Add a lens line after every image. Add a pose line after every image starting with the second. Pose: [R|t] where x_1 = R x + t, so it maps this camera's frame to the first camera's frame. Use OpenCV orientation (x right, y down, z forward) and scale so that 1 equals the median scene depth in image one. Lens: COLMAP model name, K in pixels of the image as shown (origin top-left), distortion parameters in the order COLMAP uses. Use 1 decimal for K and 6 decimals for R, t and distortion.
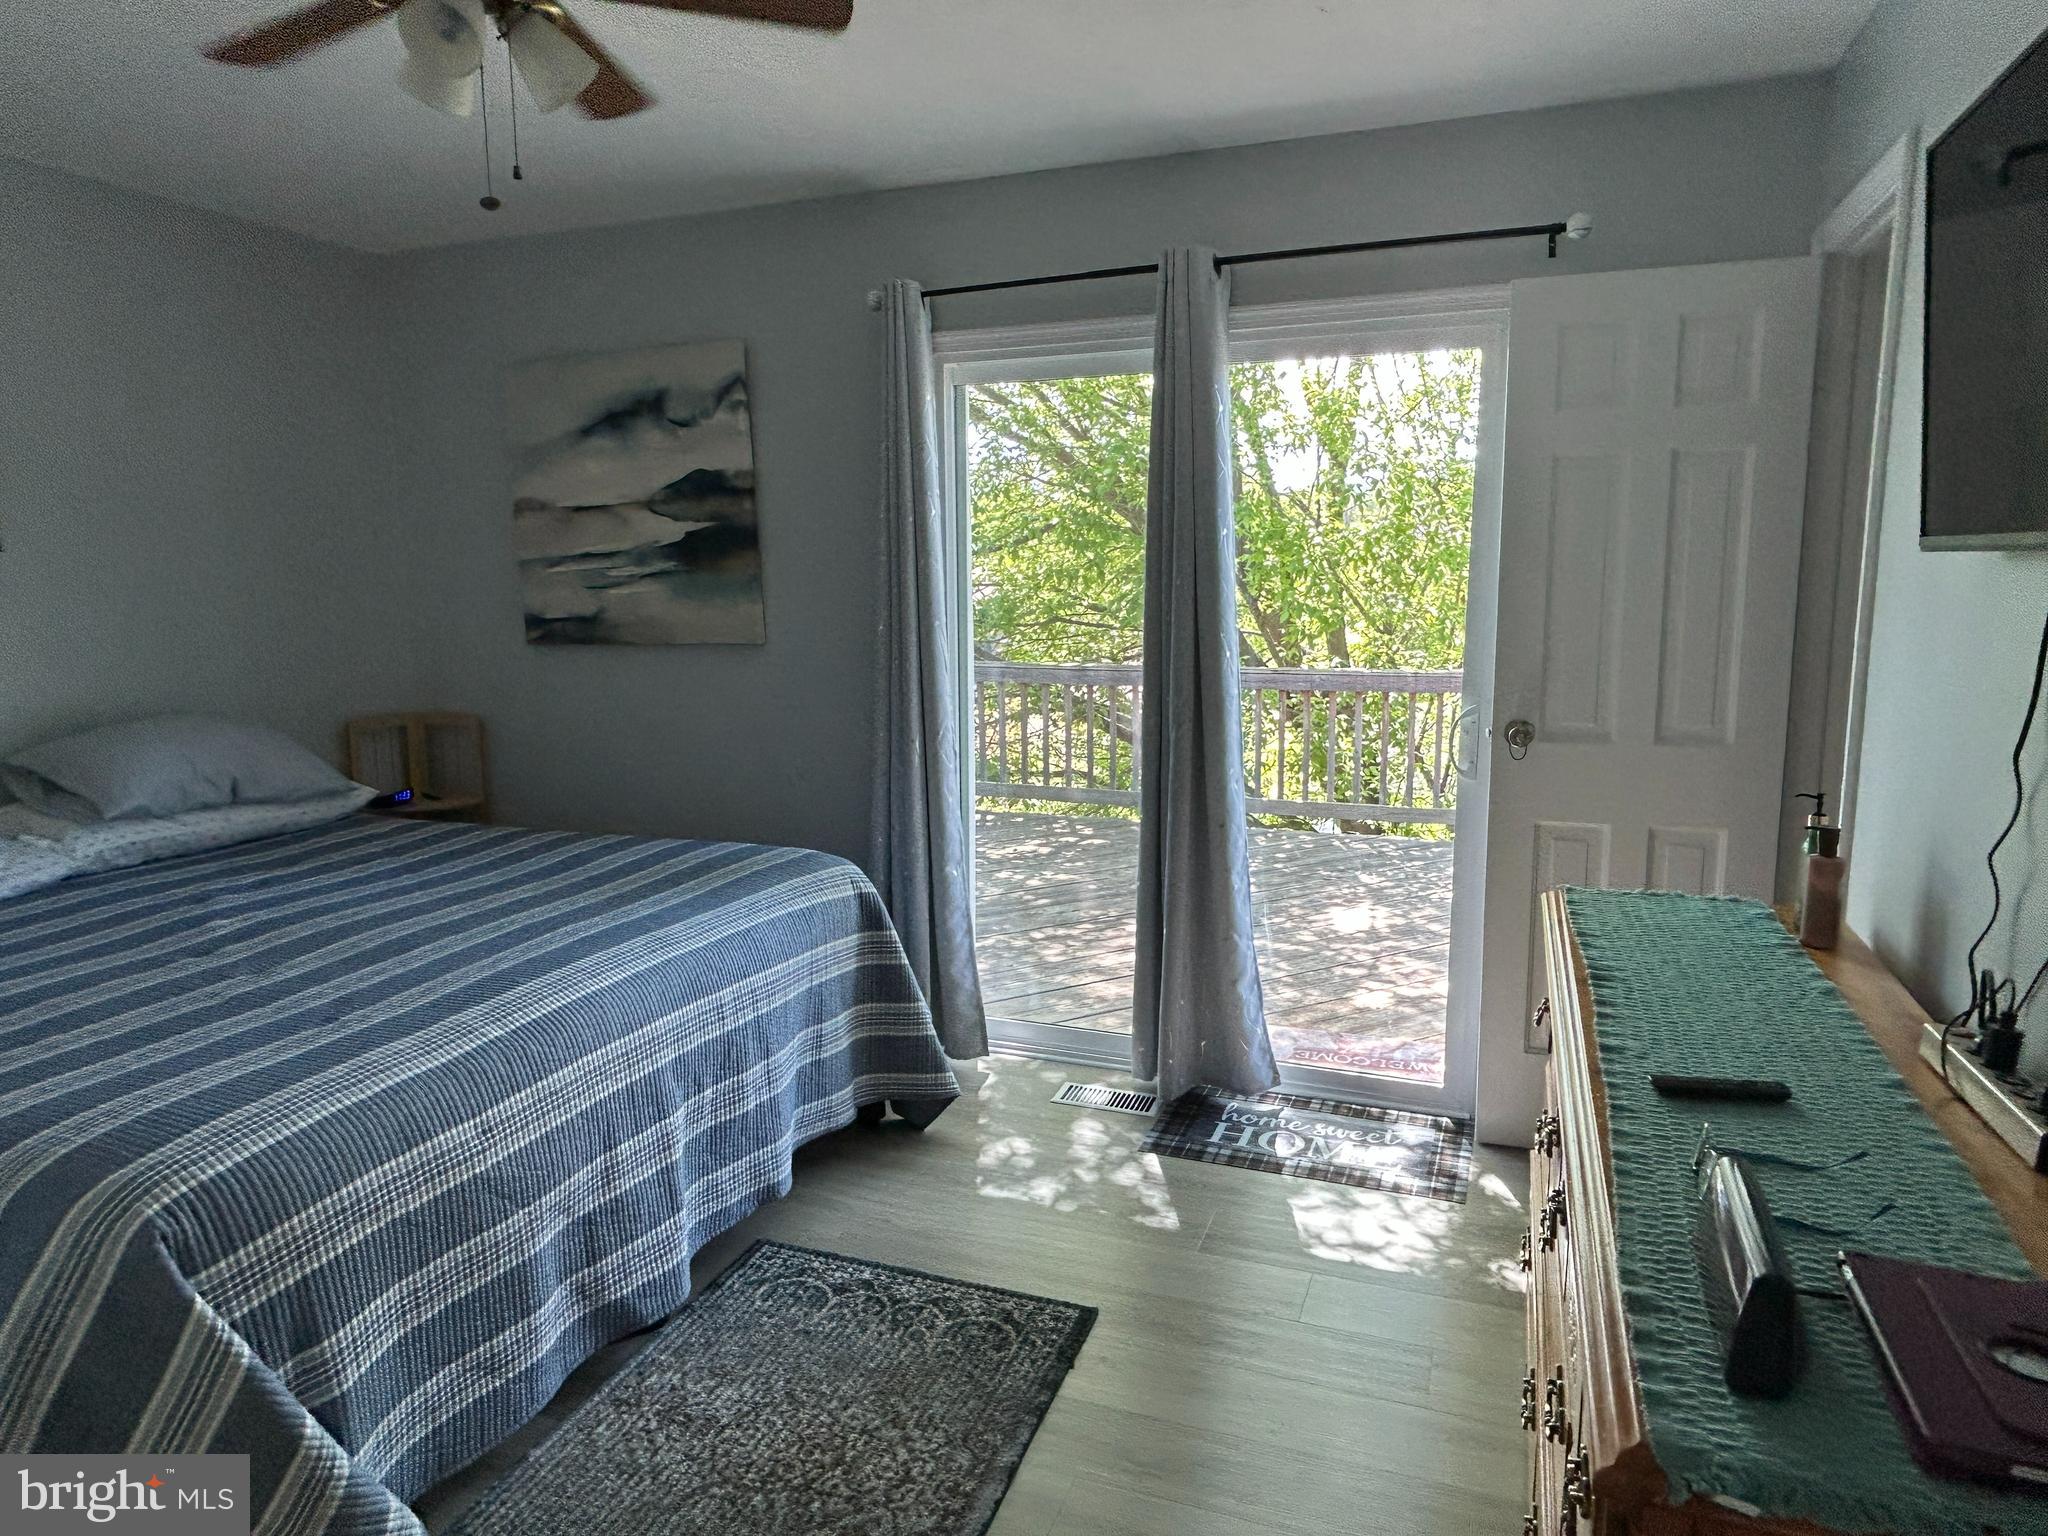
lens RADIAL K [[1241.7, 0, 1021.1], [0, 1241.7, 771.5], [0, 0, 1]] dist [-0.006868, -0.000875]
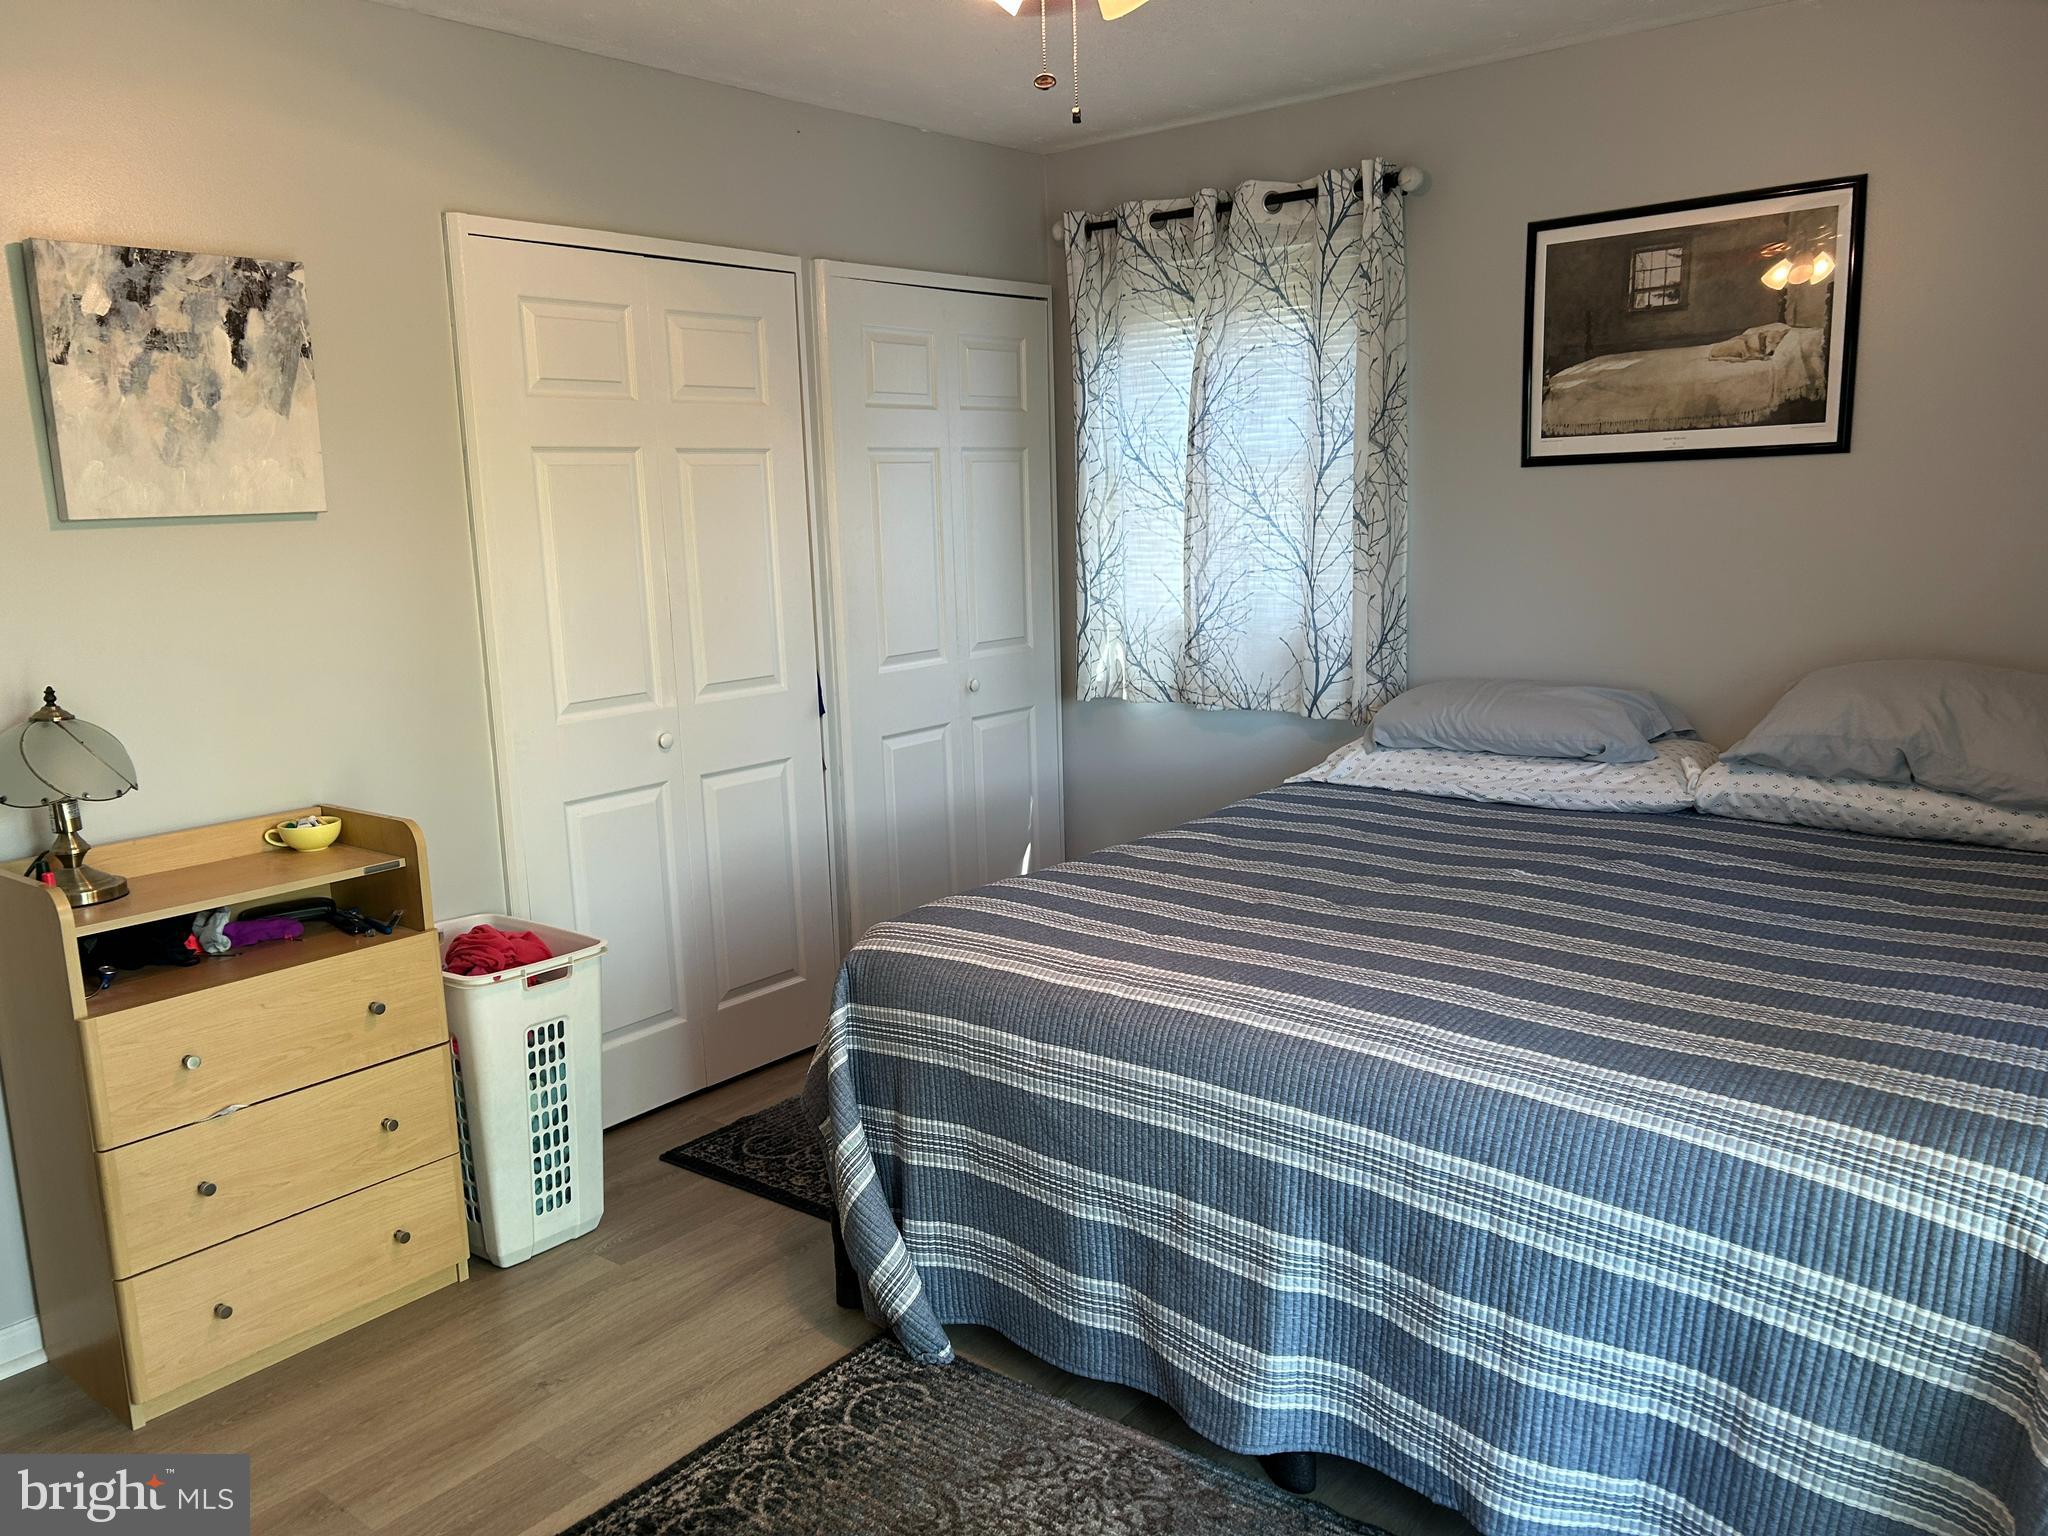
lens RADIAL K [[1549.4, 0, 1020.1], [0, 1549.4, 761.2], [0, 0, 1]] dist [0.004364, -0.004431]
pose [[-0.304343, 0.182228, -0.934970, 0.577271], [-0.119240, 0.966522, 0.227192, -0.190221], [0.945070, 0.180630, -0.272425, 1.015186]]
